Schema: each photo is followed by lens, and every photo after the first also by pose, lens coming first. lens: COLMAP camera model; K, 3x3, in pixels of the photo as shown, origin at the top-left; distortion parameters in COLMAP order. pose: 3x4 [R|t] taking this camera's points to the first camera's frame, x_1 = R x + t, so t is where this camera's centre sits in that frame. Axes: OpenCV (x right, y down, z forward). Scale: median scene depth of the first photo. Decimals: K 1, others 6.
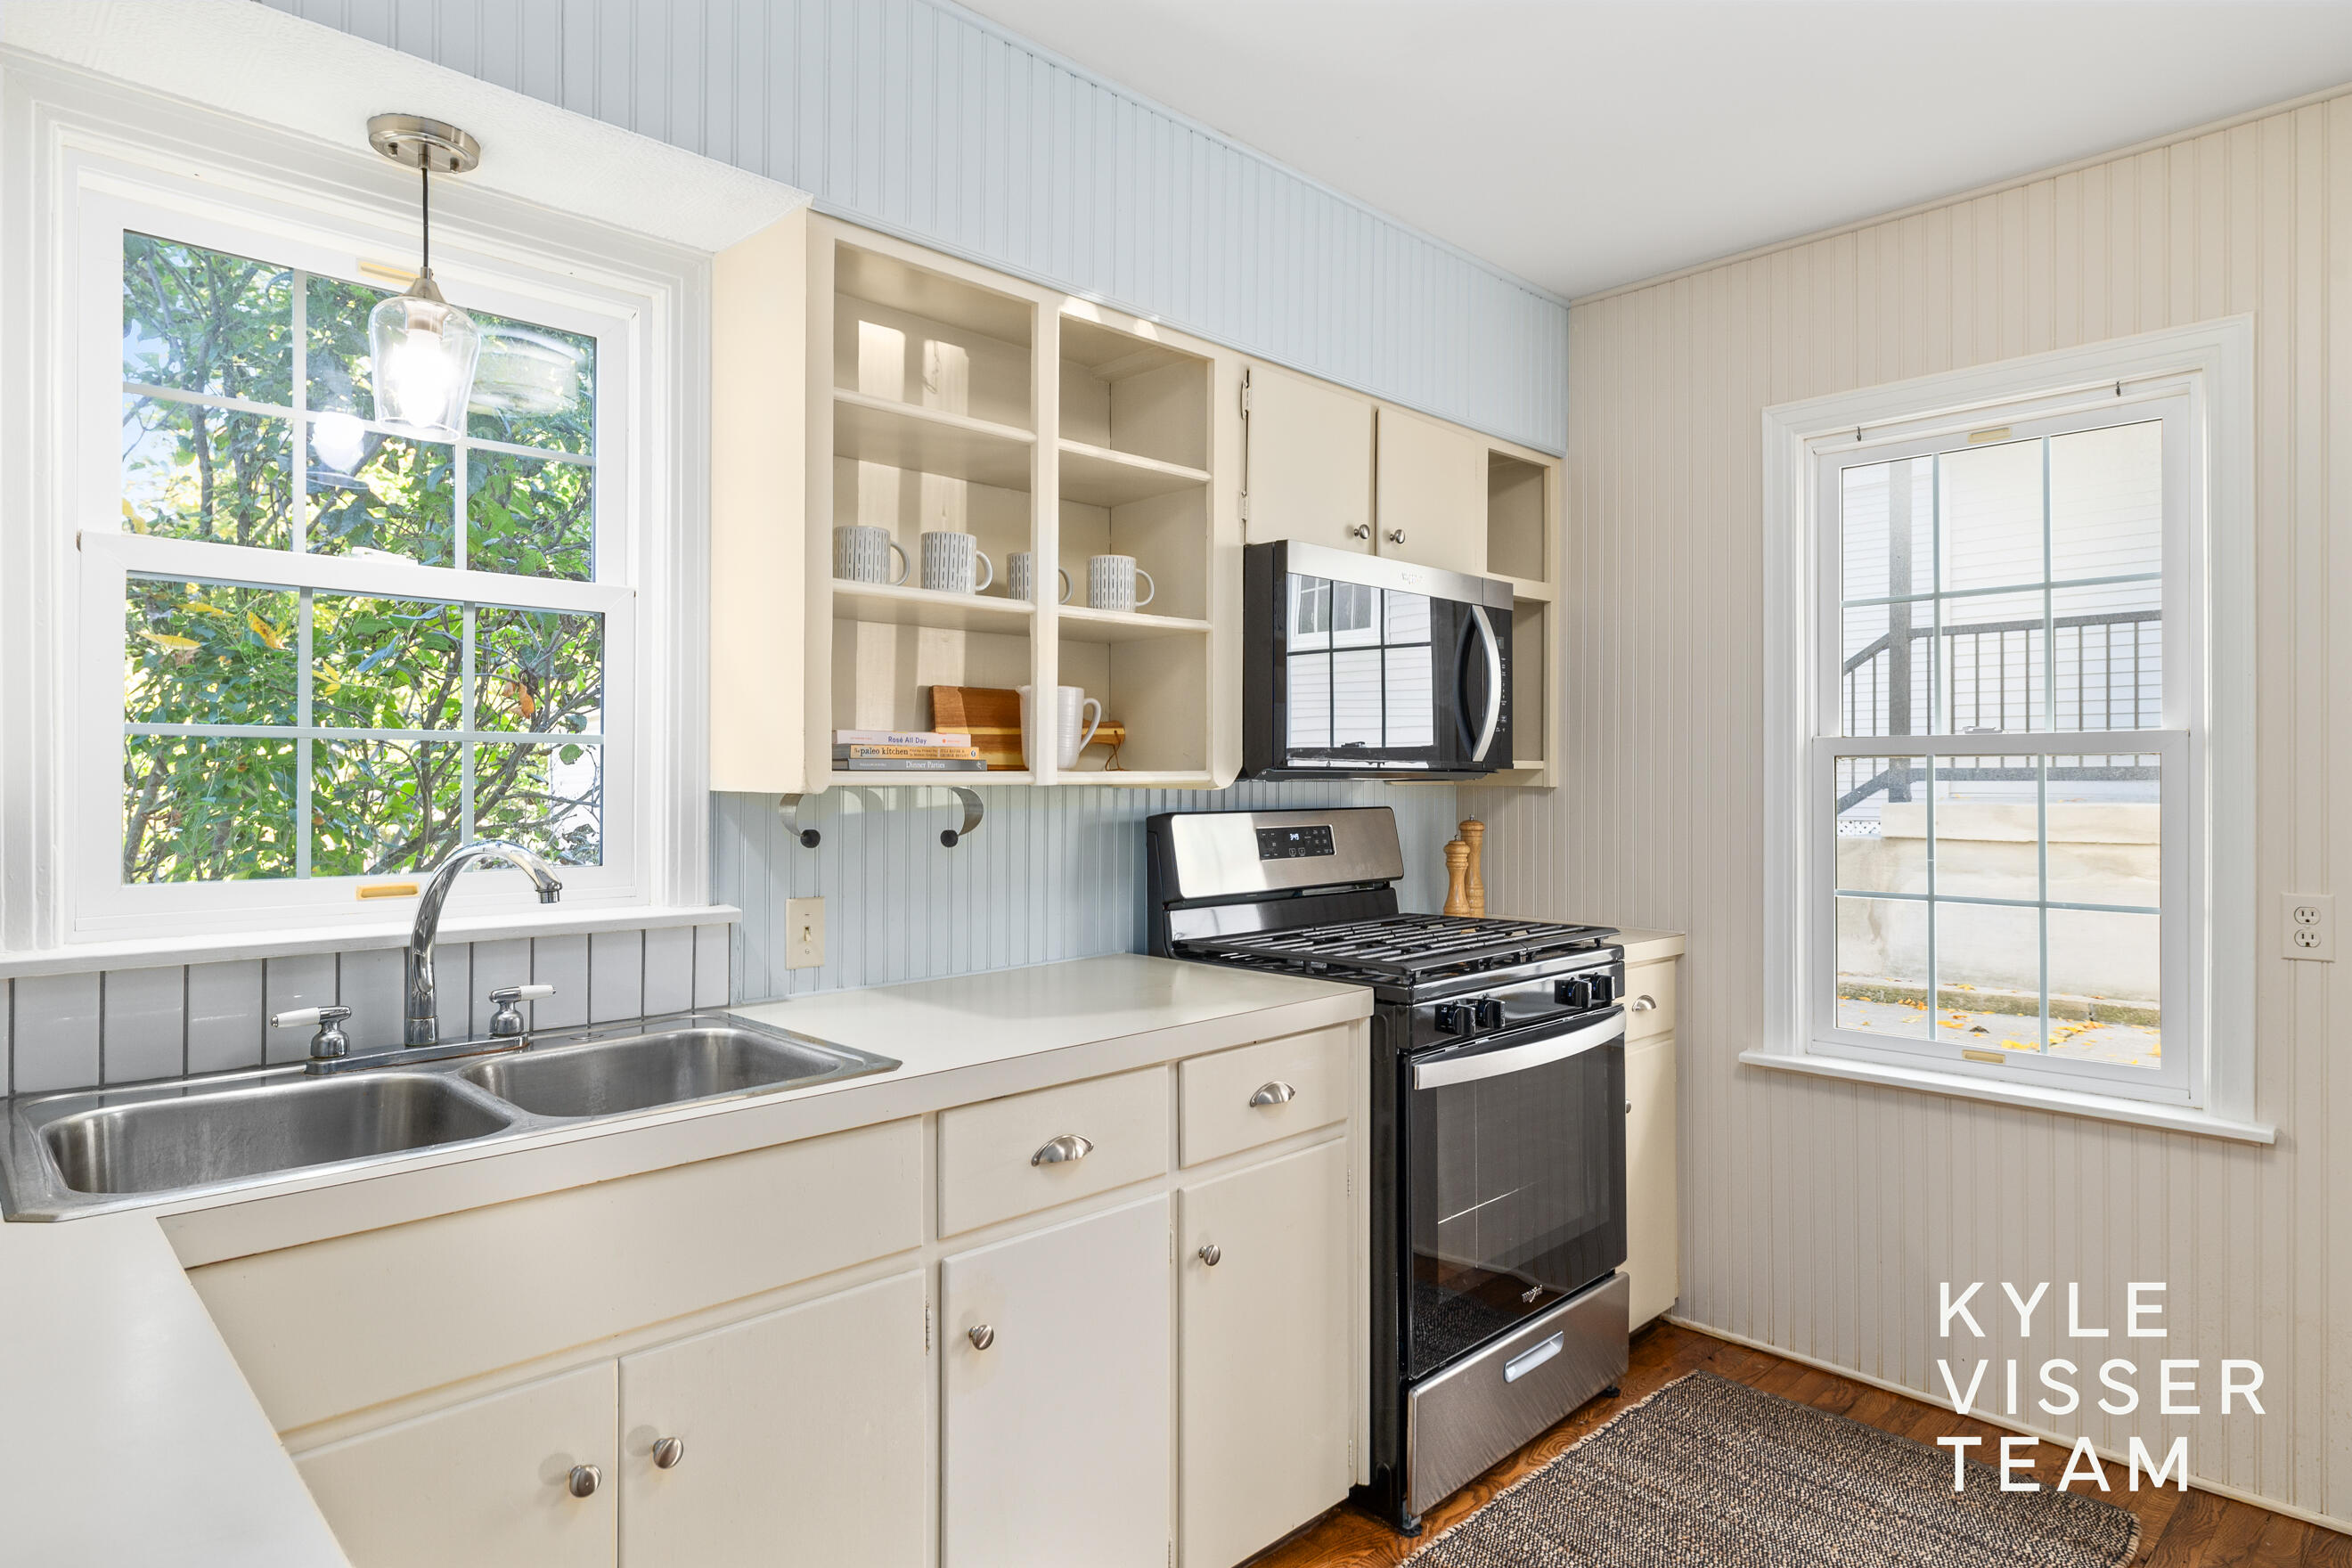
lens RADIAL K [[1336.1, 0, 1181.6], [0, 1336.1, 775.1], [0, 0, 1]] dist [-0.005880, -0.000134]
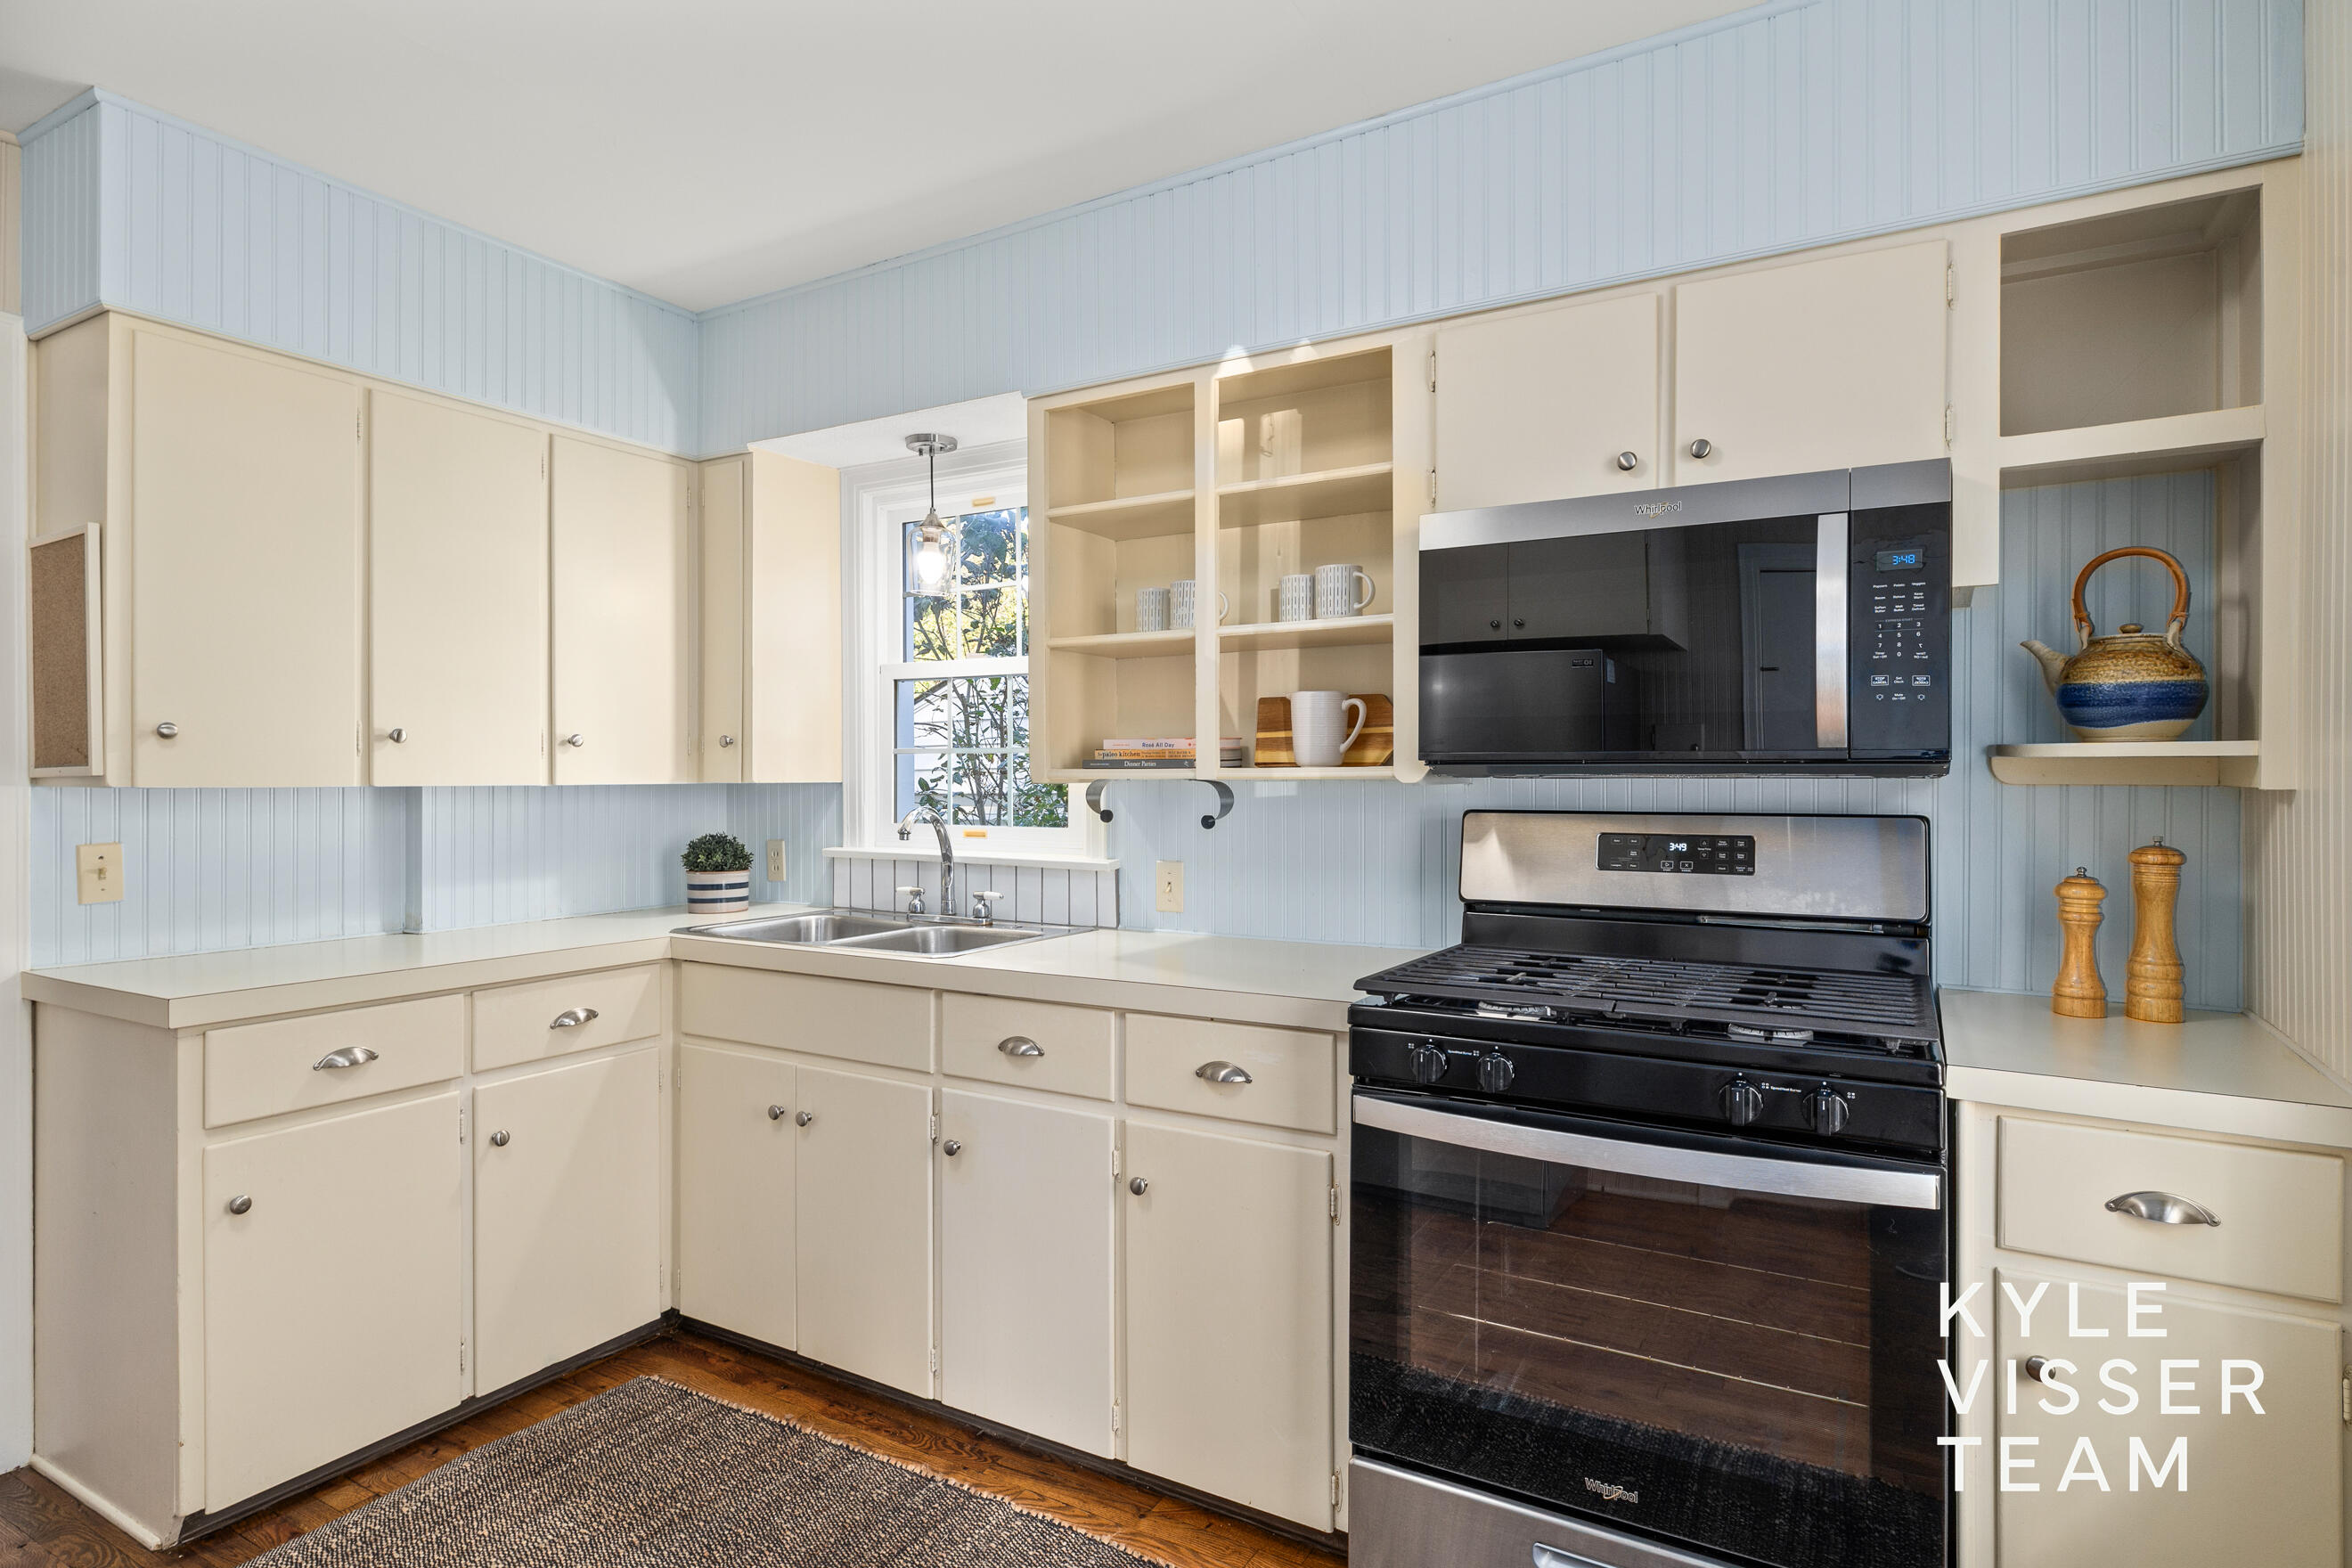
lens RADIAL K [[1250.8, 0, 1183.3], [0, 1250.8, 784.0], [0, 0, 1]] dist [0.000299, -0.001049]
pose [[0.252400, 0.004665, -0.967612, 0.888566], [-0.000368, 0.999989, 0.004725, 0.006188], [0.967623, -0.000837, 0.252399, 0.632867]]
